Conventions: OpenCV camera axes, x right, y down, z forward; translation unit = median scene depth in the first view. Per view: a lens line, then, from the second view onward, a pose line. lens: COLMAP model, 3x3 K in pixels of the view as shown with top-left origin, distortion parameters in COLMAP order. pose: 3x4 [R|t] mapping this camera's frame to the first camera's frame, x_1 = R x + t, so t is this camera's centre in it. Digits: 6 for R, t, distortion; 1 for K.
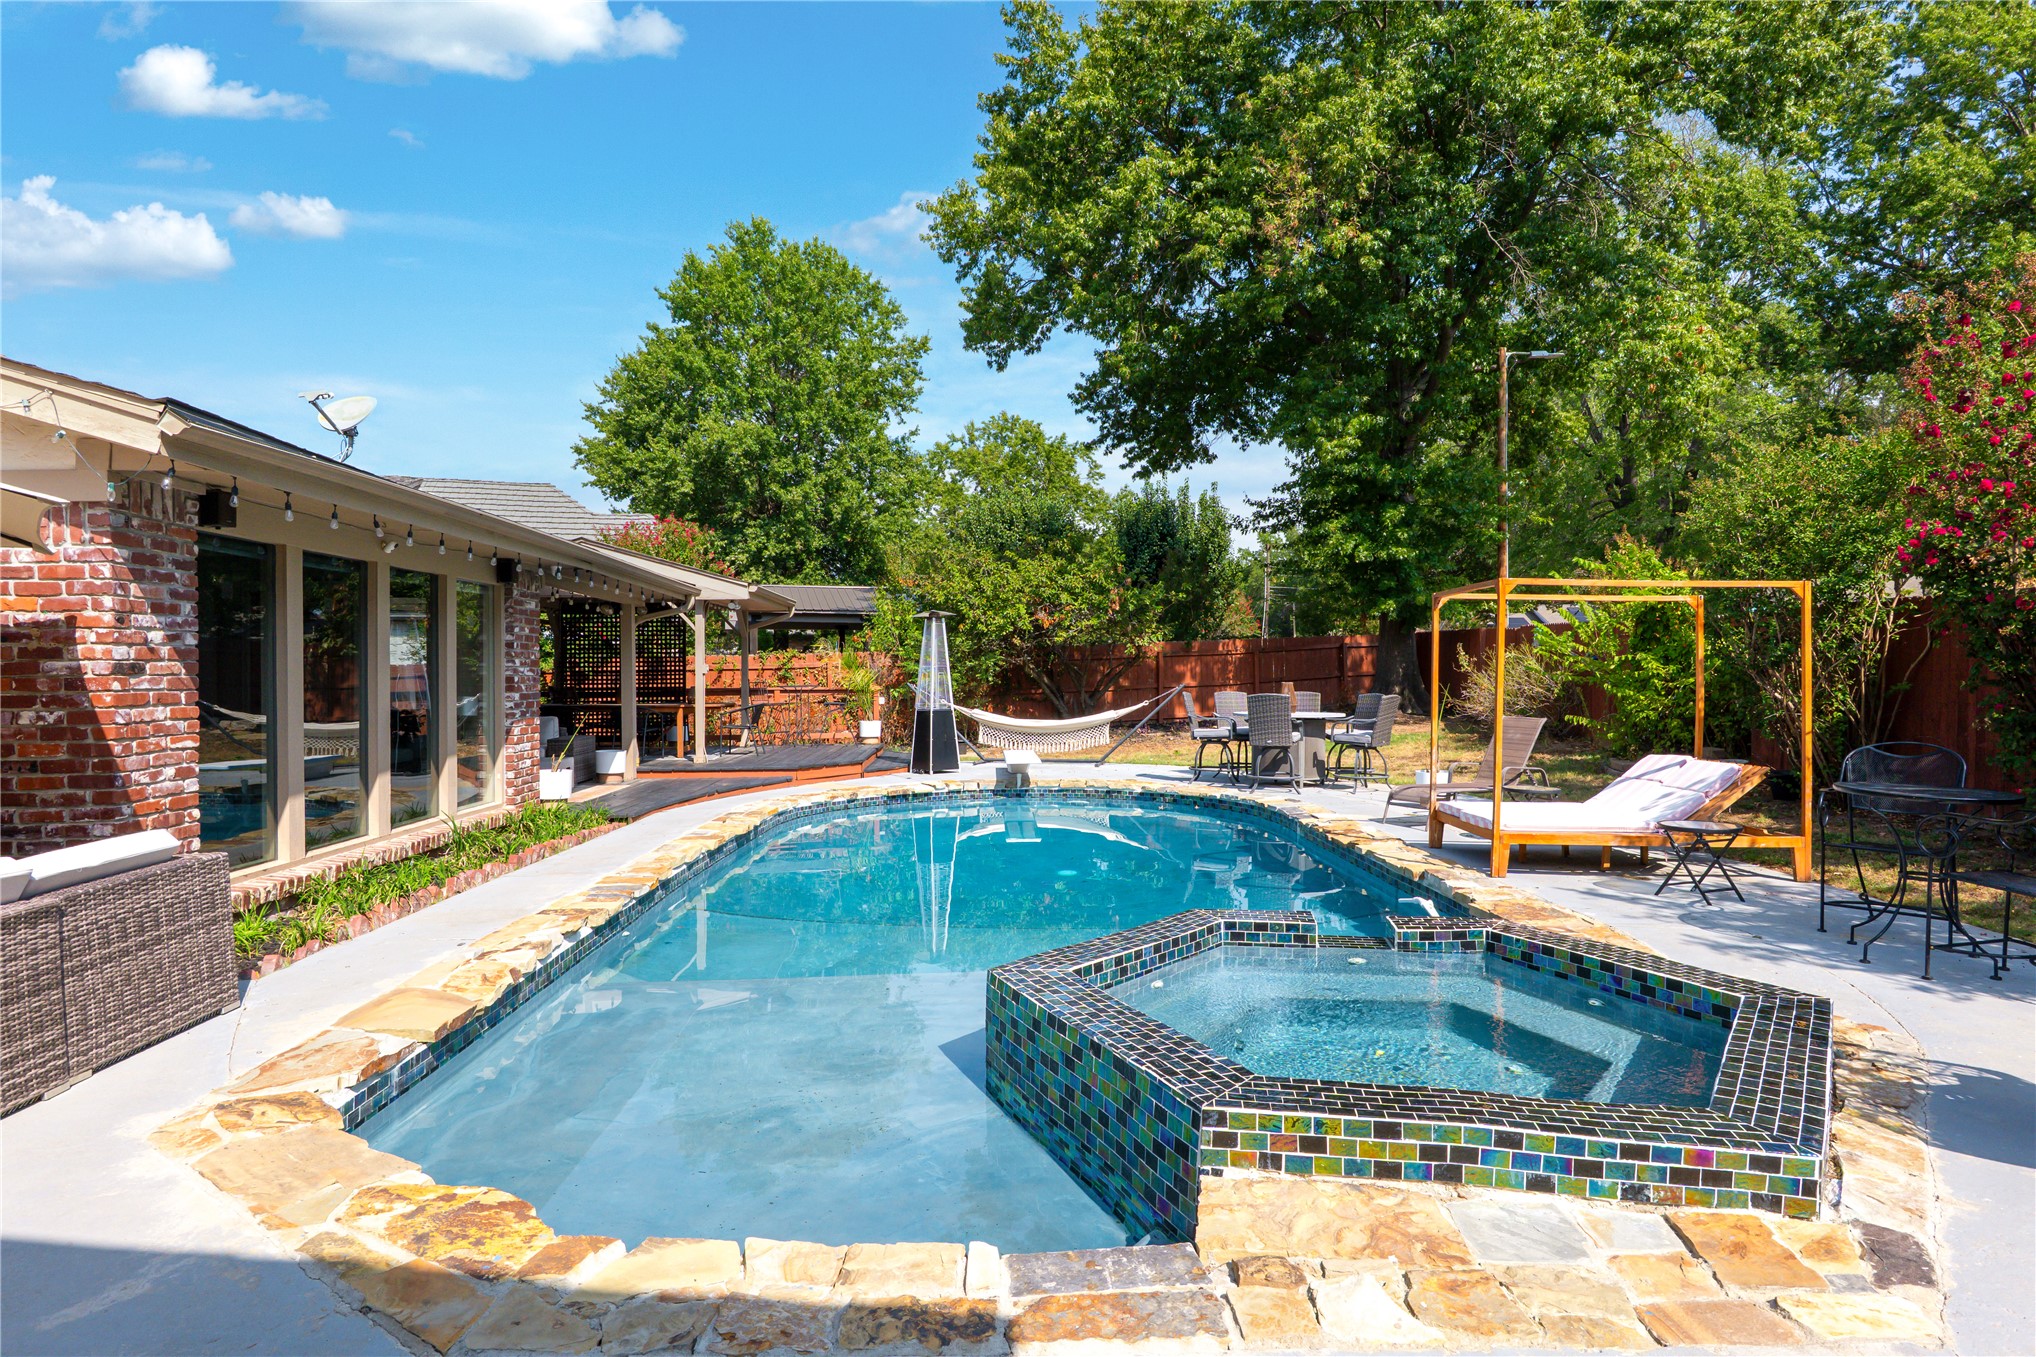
lens RADIAL K [[1075.7, 0, 1020.3], [0, 1075.7, 678.0], [0, 0, 1]] dist [-0.020893, 0.011110]
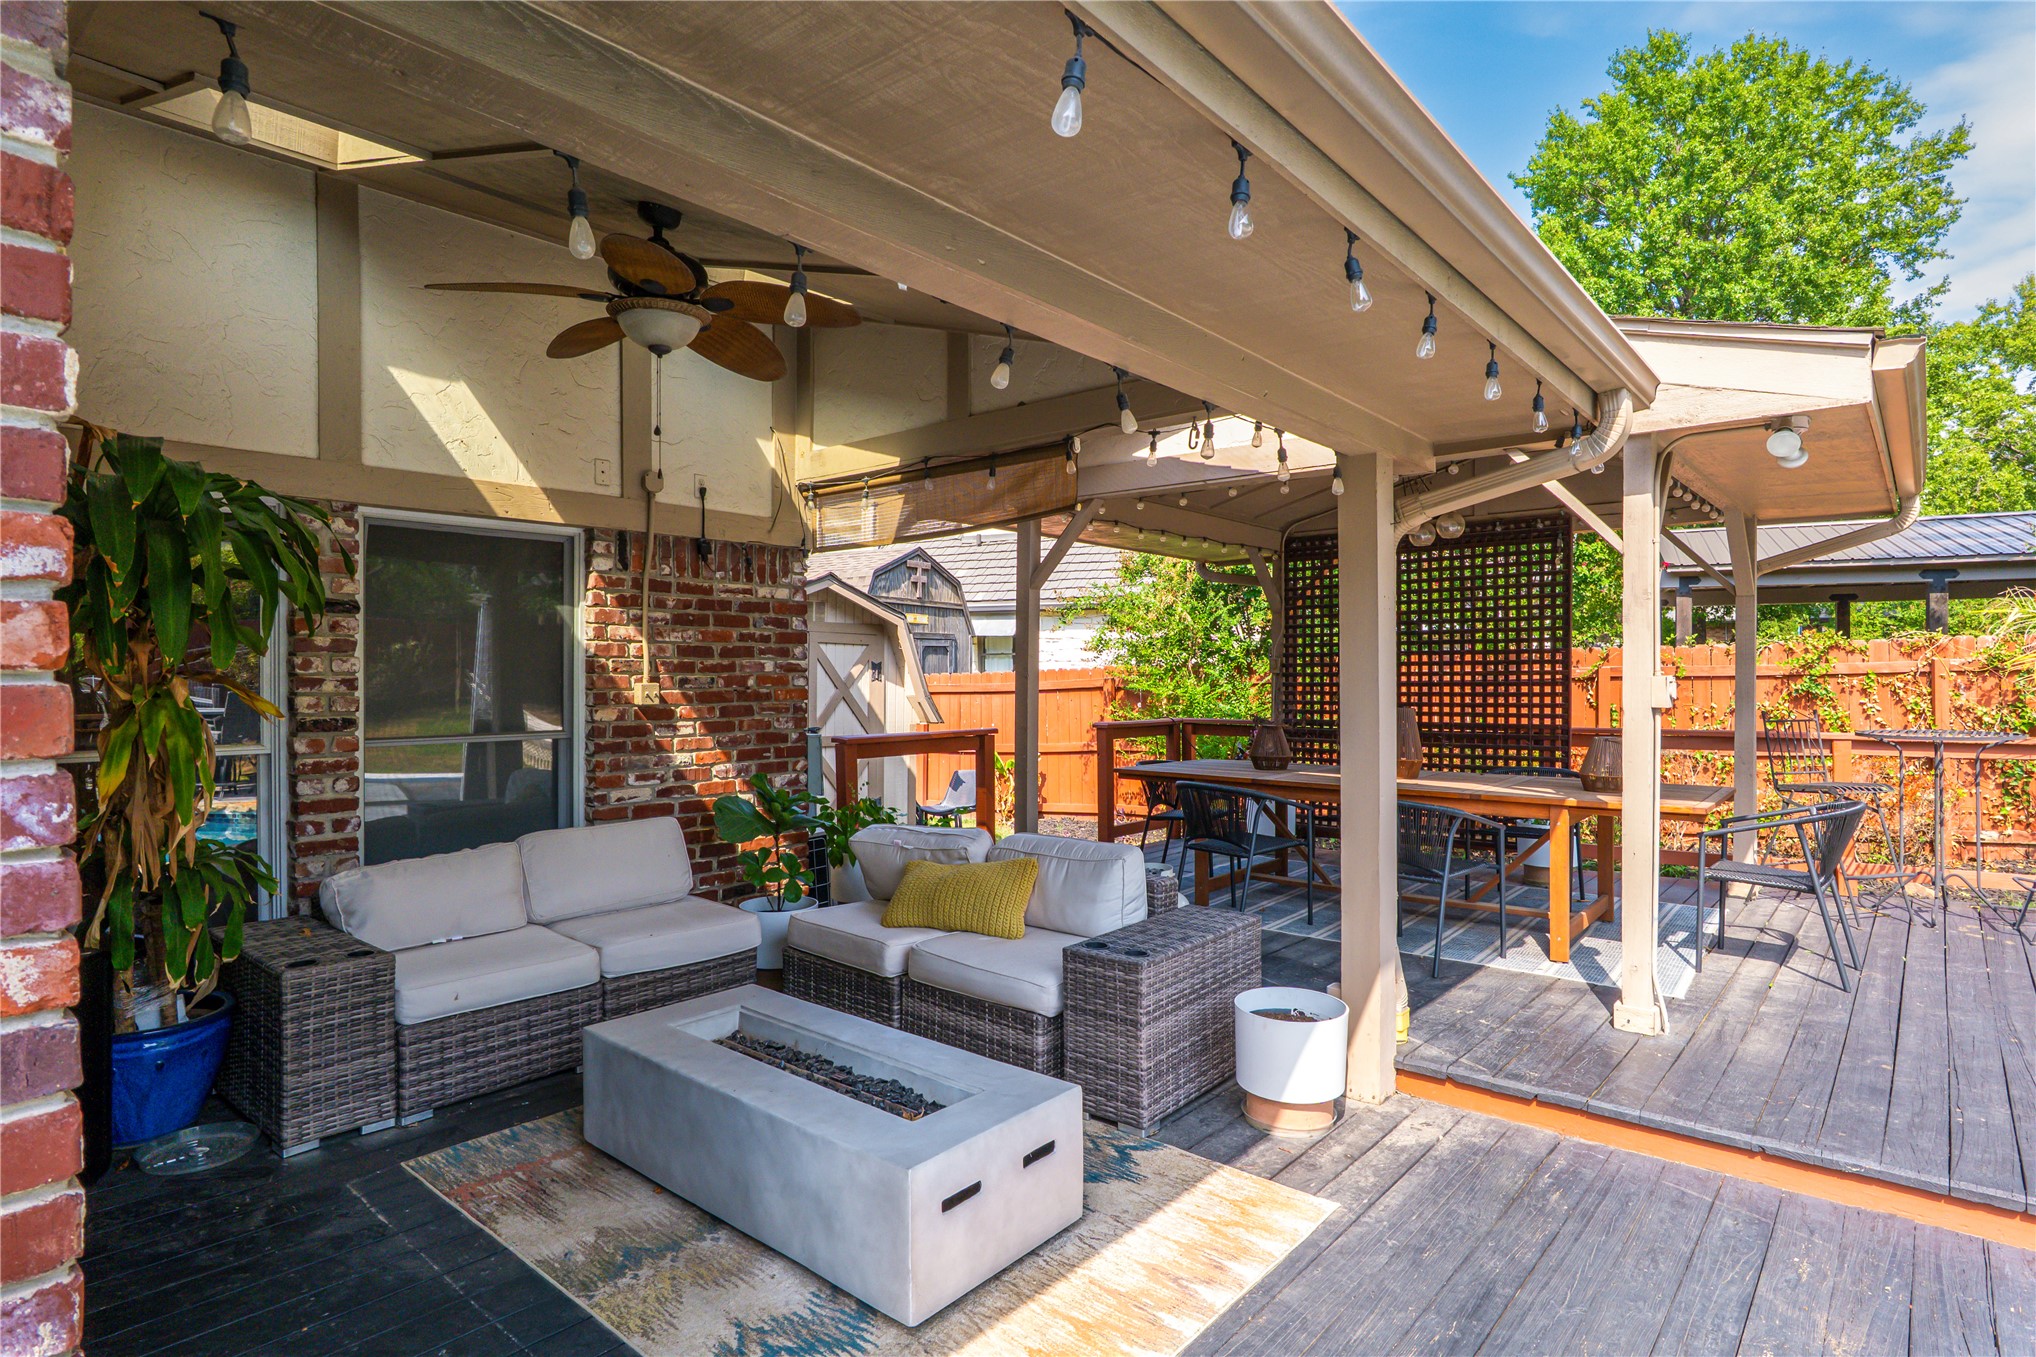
lens RADIAL K [[1075.7, 0, 1032.7], [0, 1075.7, 671.3], [0, 0, 1]] dist [-0.020893, 0.011110]
pose [[0.731409, 0.001661, -0.681937, -0.350571], [-0.003496, 0.999993, -0.001313, -0.020007], [0.681930, 0.003344, 0.731410, 1.077841]]
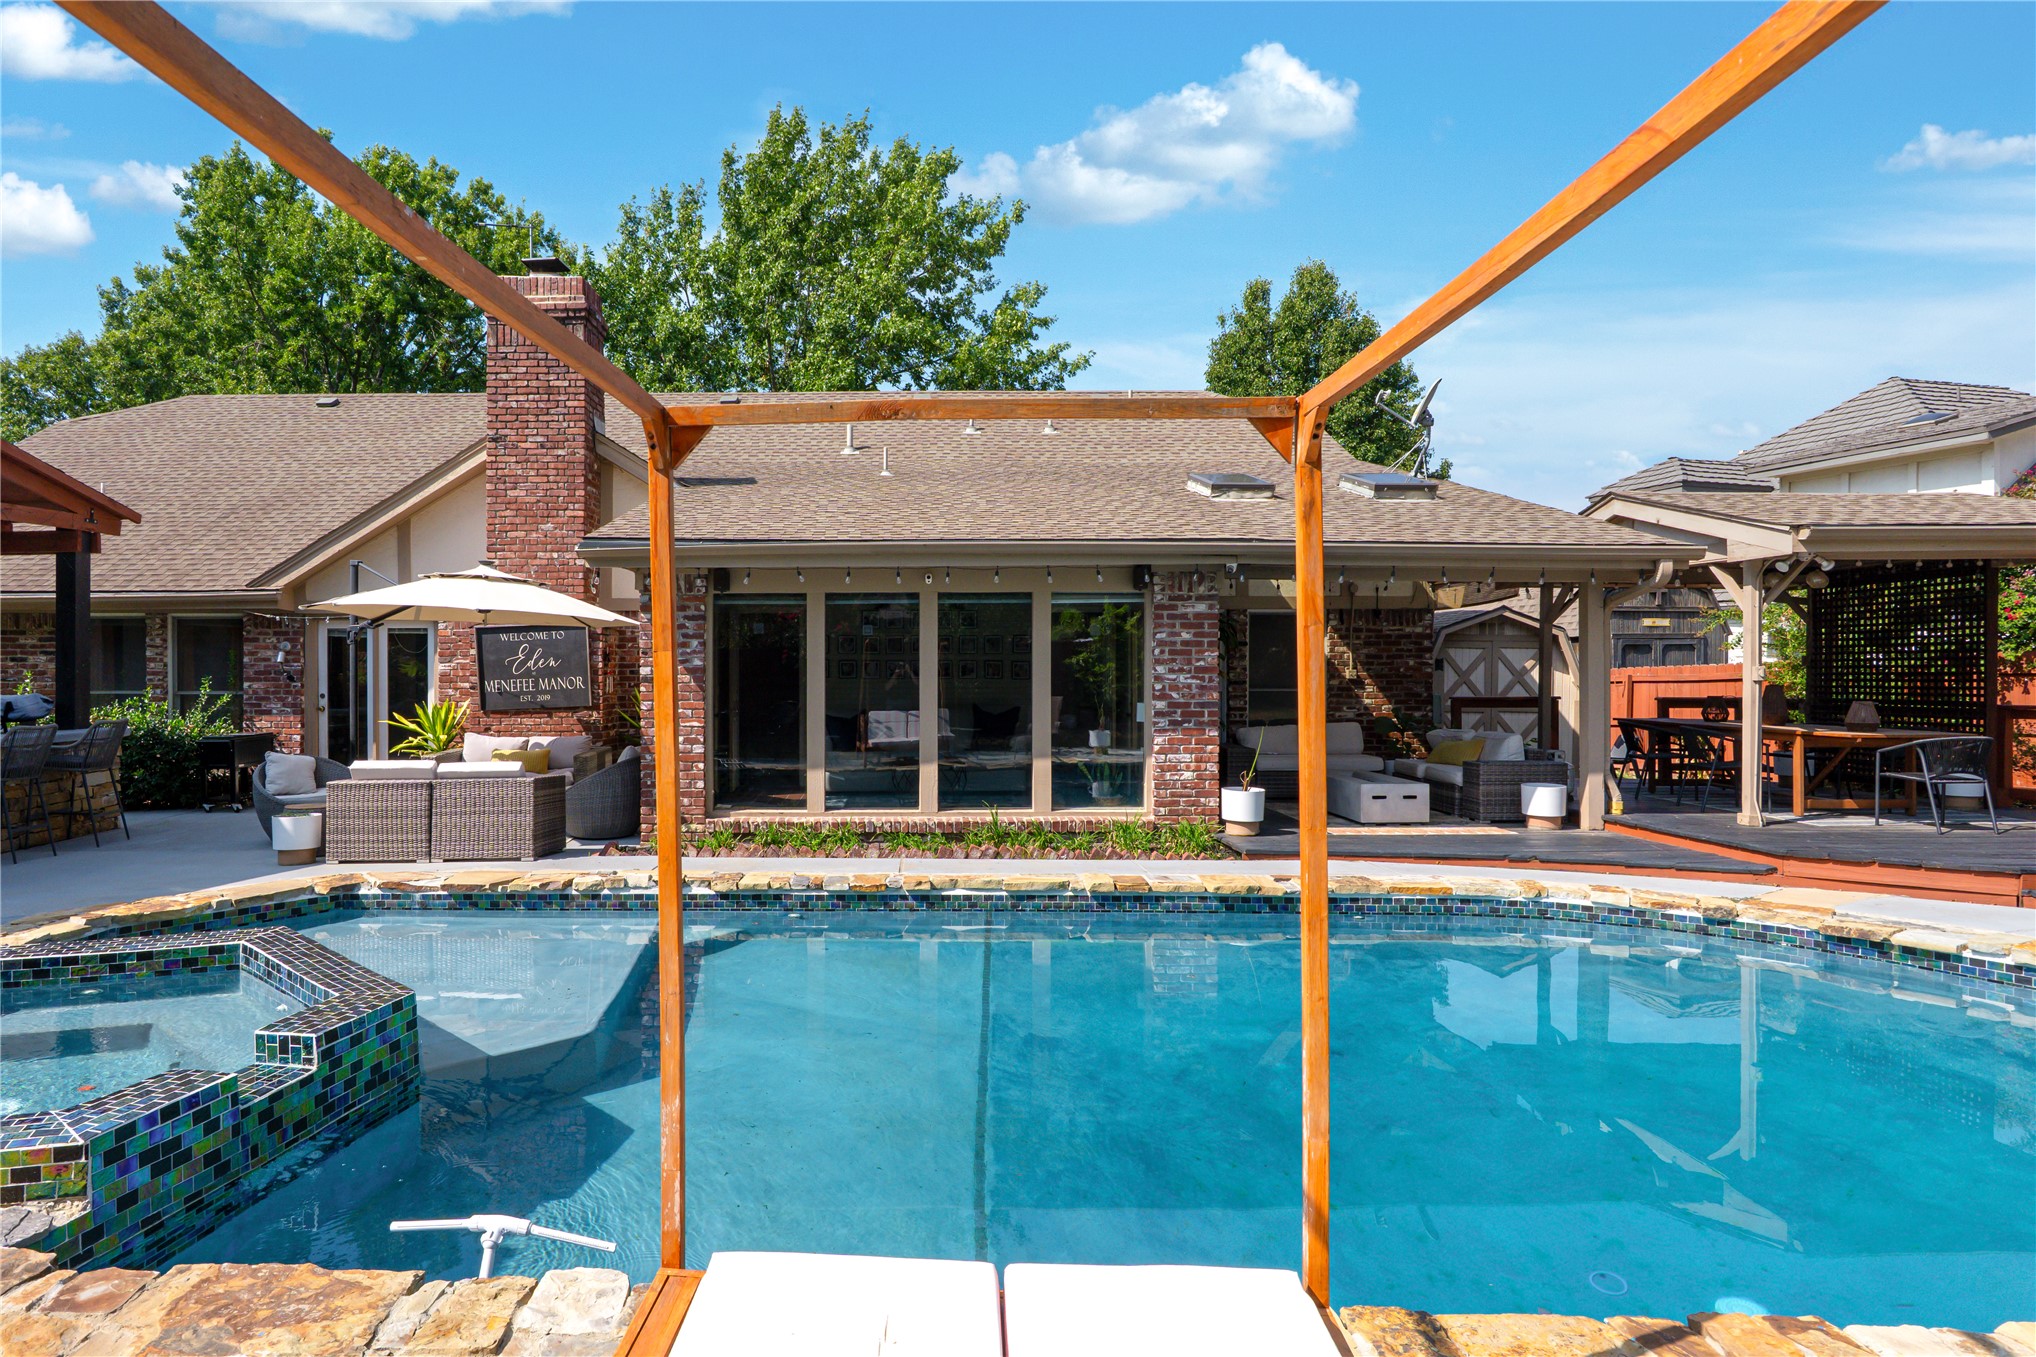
lens RADIAL K [[1141.8, 0, 875.3], [0, 1141.8, 671.5], [0, 0, 1]] dist [-0.015973, 0.003832]
pose [[-0.060826, 0.006945, -0.998124, 0.598427], [-0.002340, 0.999972, 0.007101, -0.020709], [0.998146, 0.002768, -0.060808, 0.832753]]
